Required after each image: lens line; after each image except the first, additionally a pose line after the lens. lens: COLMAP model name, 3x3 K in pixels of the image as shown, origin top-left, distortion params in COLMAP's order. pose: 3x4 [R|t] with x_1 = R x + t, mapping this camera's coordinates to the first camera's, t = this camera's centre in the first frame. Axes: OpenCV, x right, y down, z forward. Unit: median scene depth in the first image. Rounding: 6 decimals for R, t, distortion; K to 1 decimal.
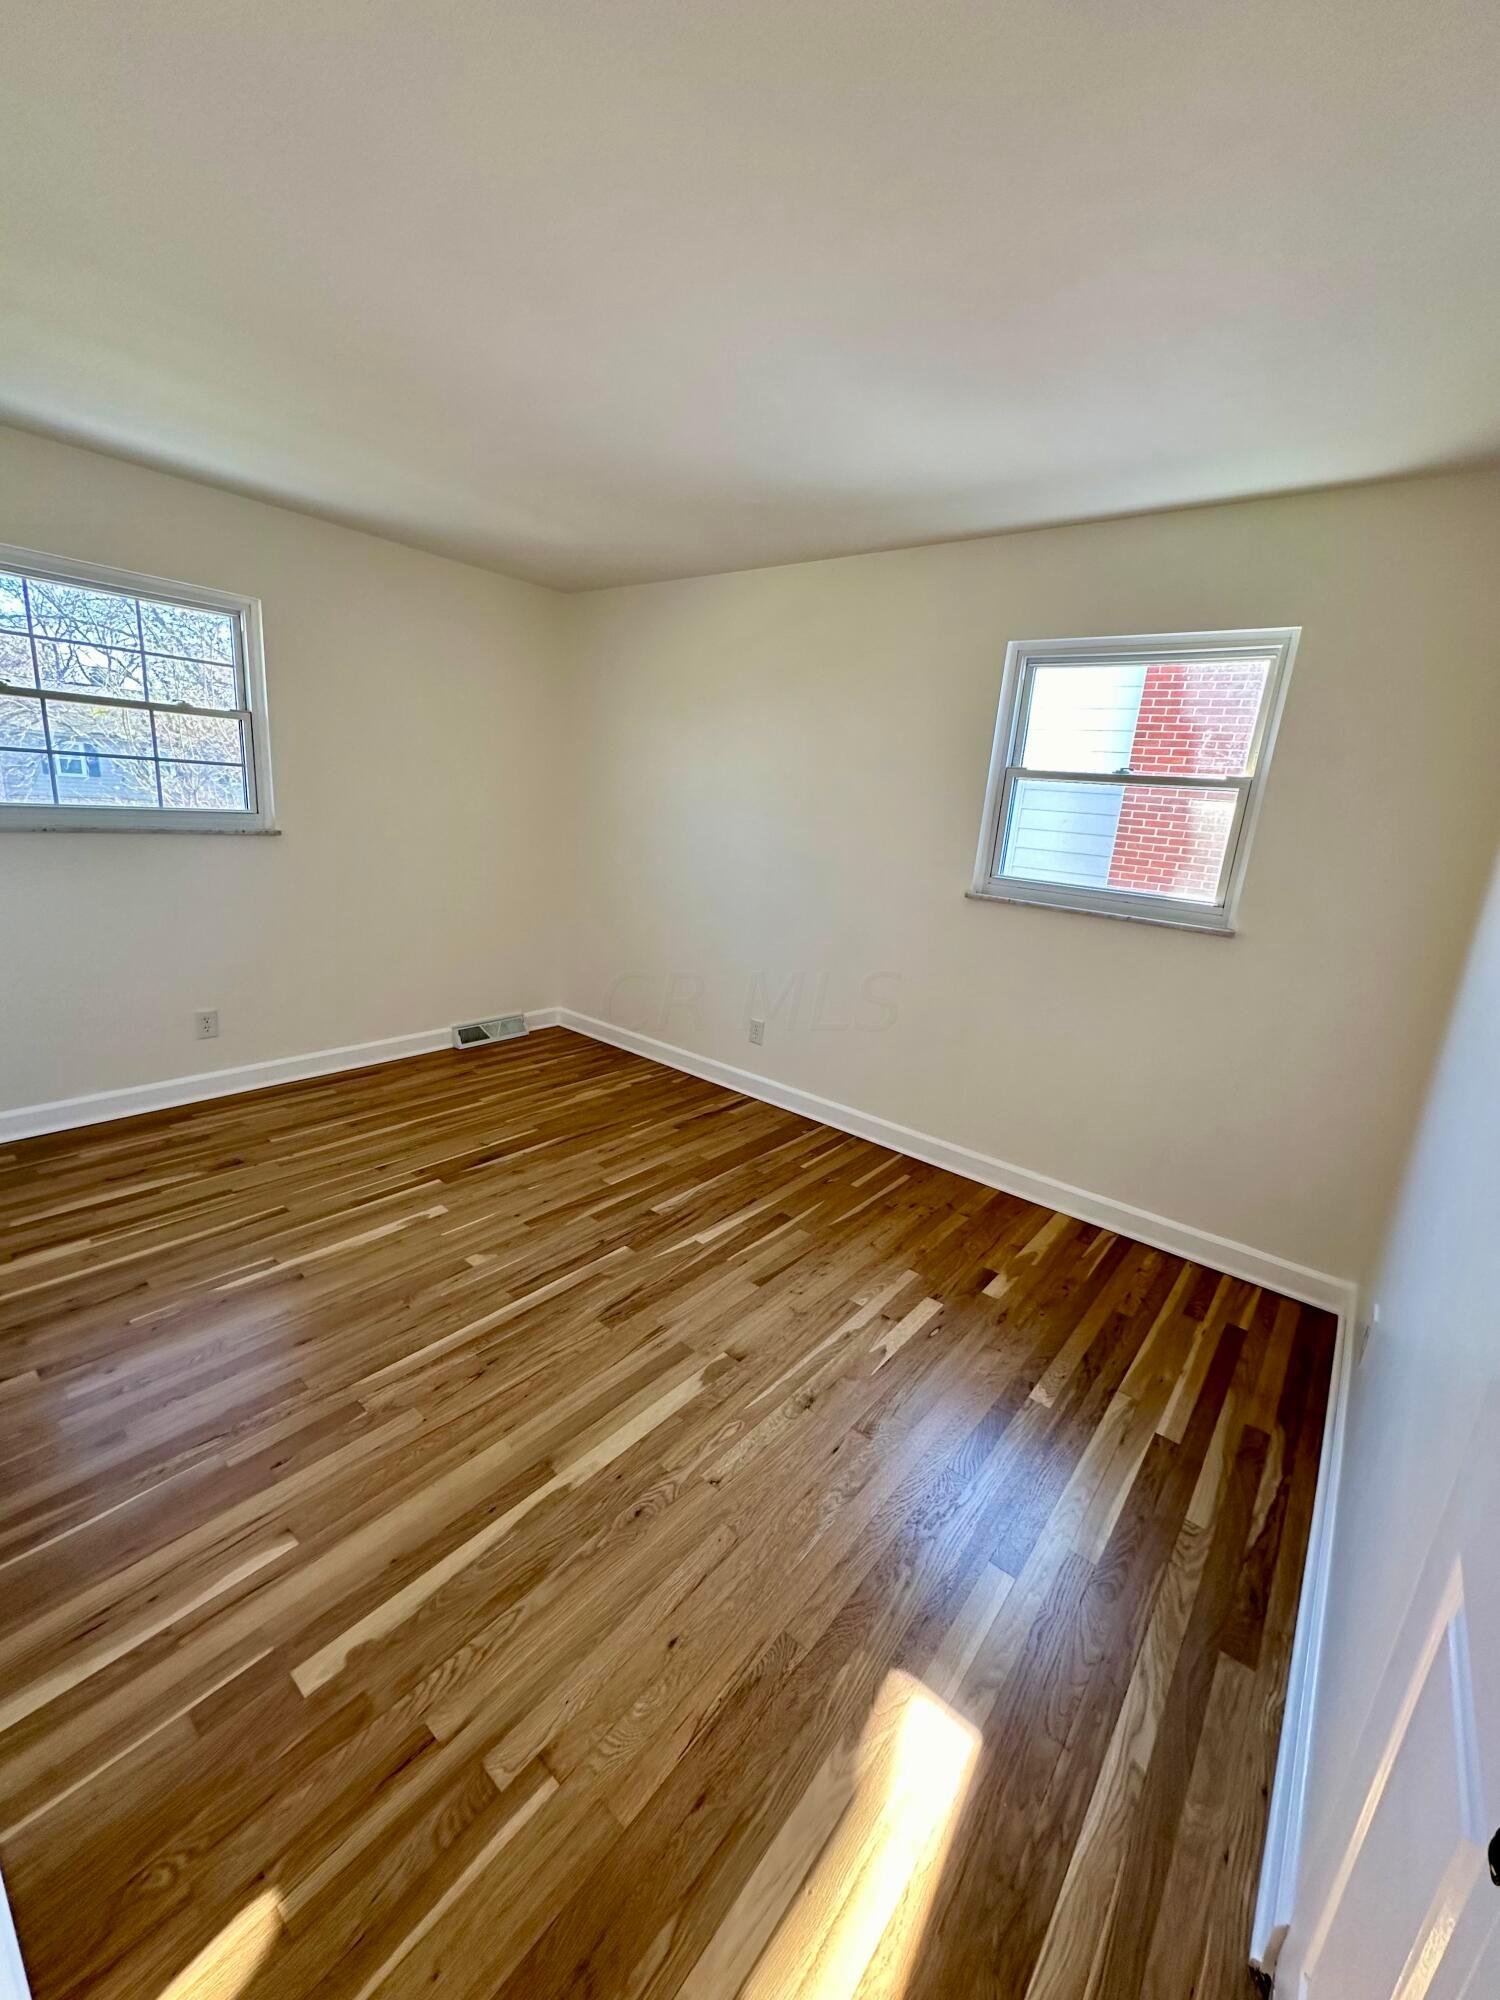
lens RADIAL K [[802.3, 0, 747.5], [0, 802.3, 999.0], [0, 0, 1]] dist [0.003842, 0.000472]
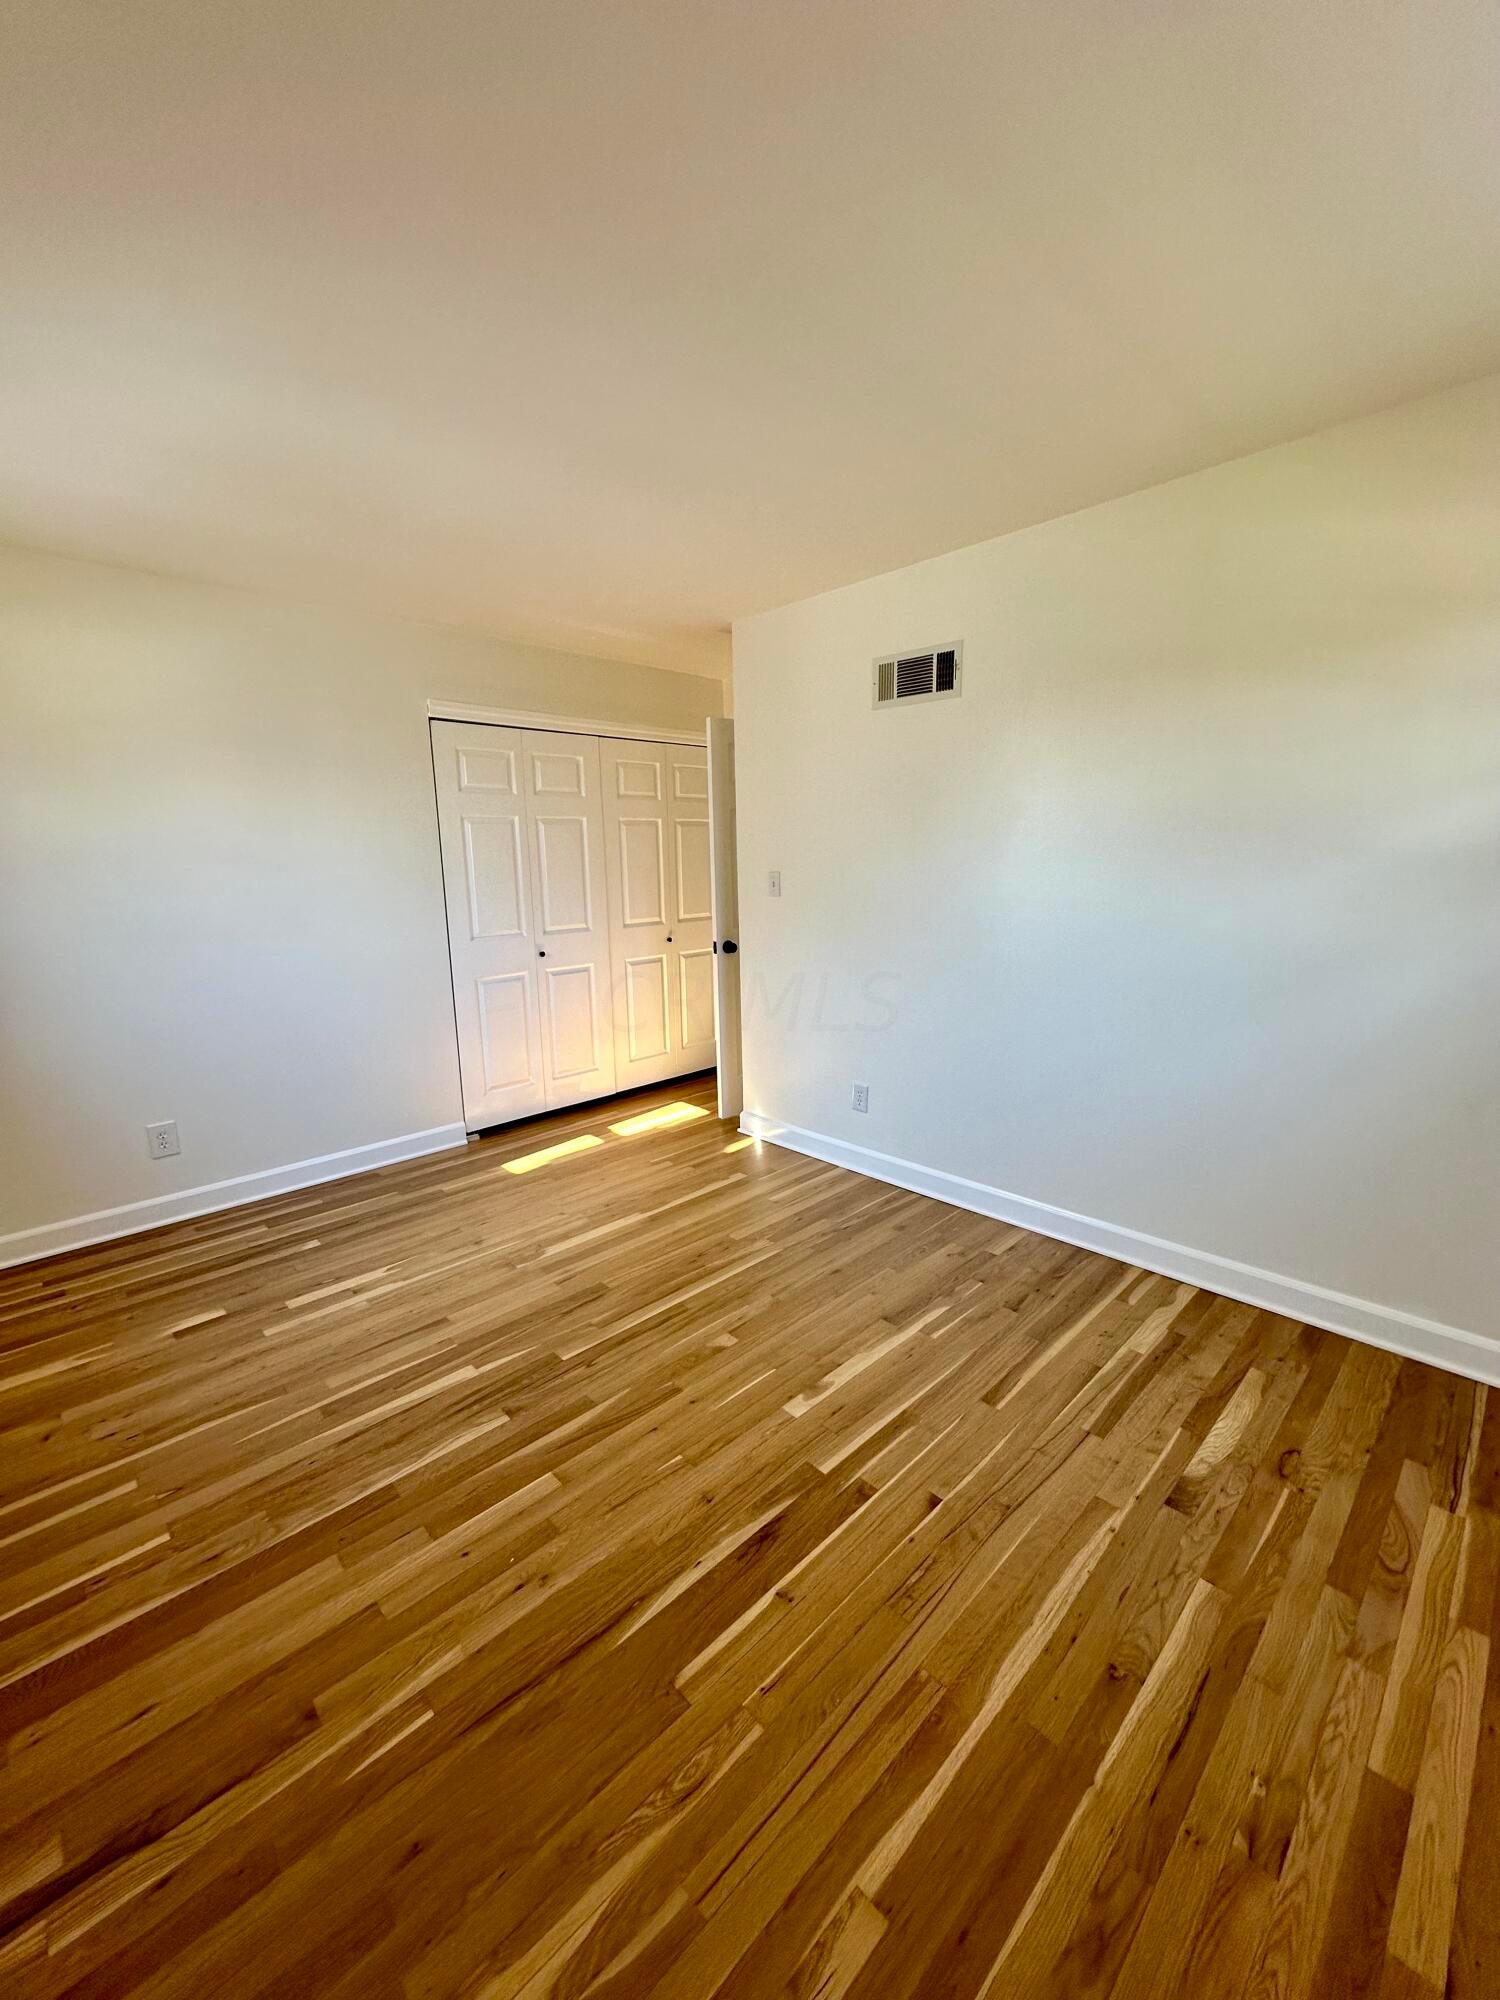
lens RADIAL K [[802.3, 0, 750.9], [0, 802.3, 993.3], [0, 0, 1]] dist [0.003842, 0.000472]
pose [[-0.991510, -0.075358, 0.105969, -0.408706], [-0.023633, 0.905808, 0.423029, -0.411022], [-0.127866, 0.416933, -0.899898, 1.571301]]
